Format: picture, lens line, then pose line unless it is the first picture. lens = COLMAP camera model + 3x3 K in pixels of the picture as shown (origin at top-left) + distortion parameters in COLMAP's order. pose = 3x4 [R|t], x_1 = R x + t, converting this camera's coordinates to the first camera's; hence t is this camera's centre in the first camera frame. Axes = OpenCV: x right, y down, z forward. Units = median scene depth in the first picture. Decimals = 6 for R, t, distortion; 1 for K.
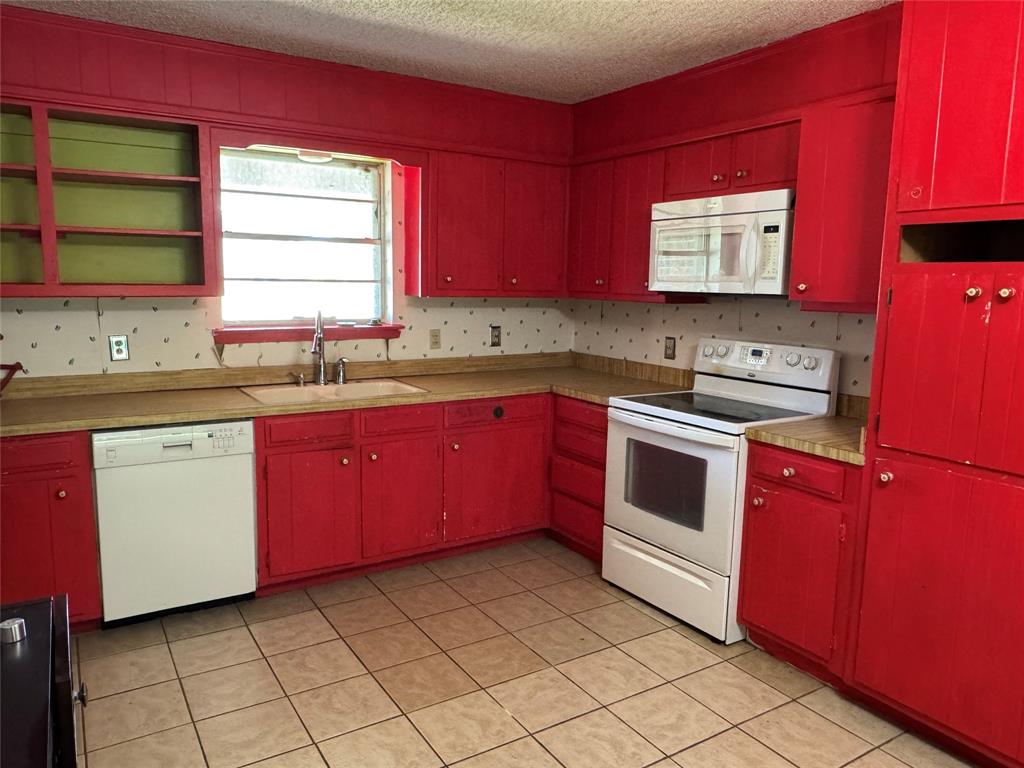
lens RADIAL K [[741.0, 0, 502.9], [0, 741.0, 383.5], [0, 0, 1]] dist [0.055516, -0.075728]
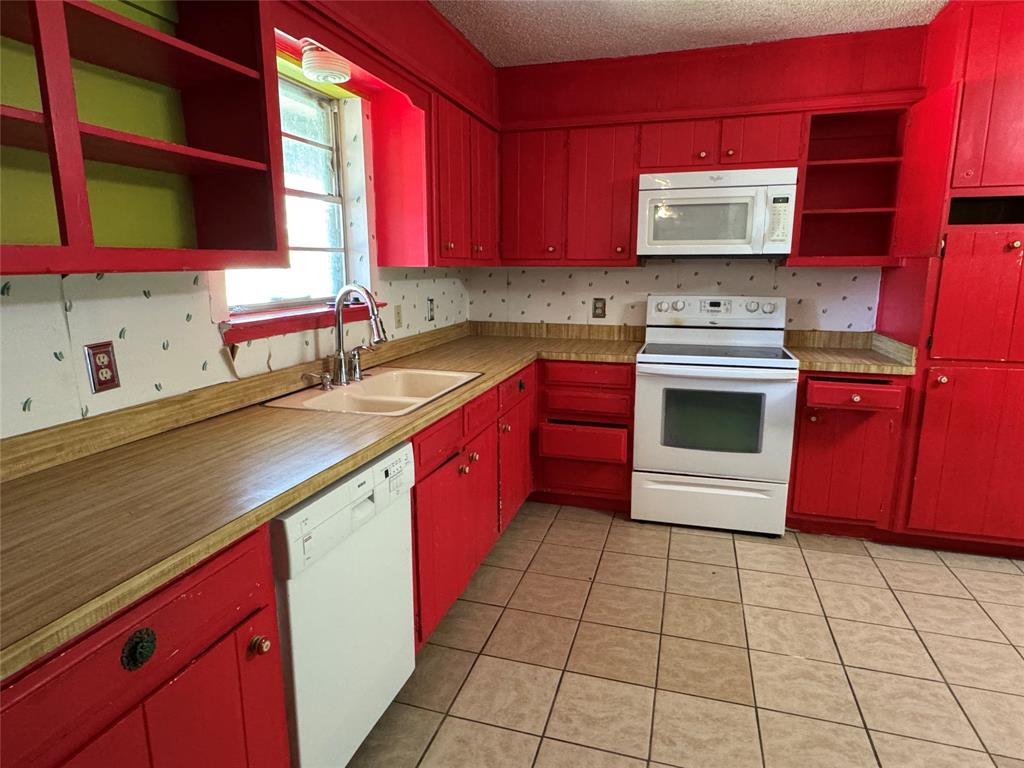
lens RADIAL K [[609.0, 0, 516.9], [0, 609.0, 383.9], [0, 0, 1]] dist [0.005389, -0.000731]
pose [[0.747765, -0.147215, 0.647438, -0.567383], [0.108448, 0.989095, 0.099649, -0.046227], [-0.655047, -0.004301, 0.755575, 0.447901]]
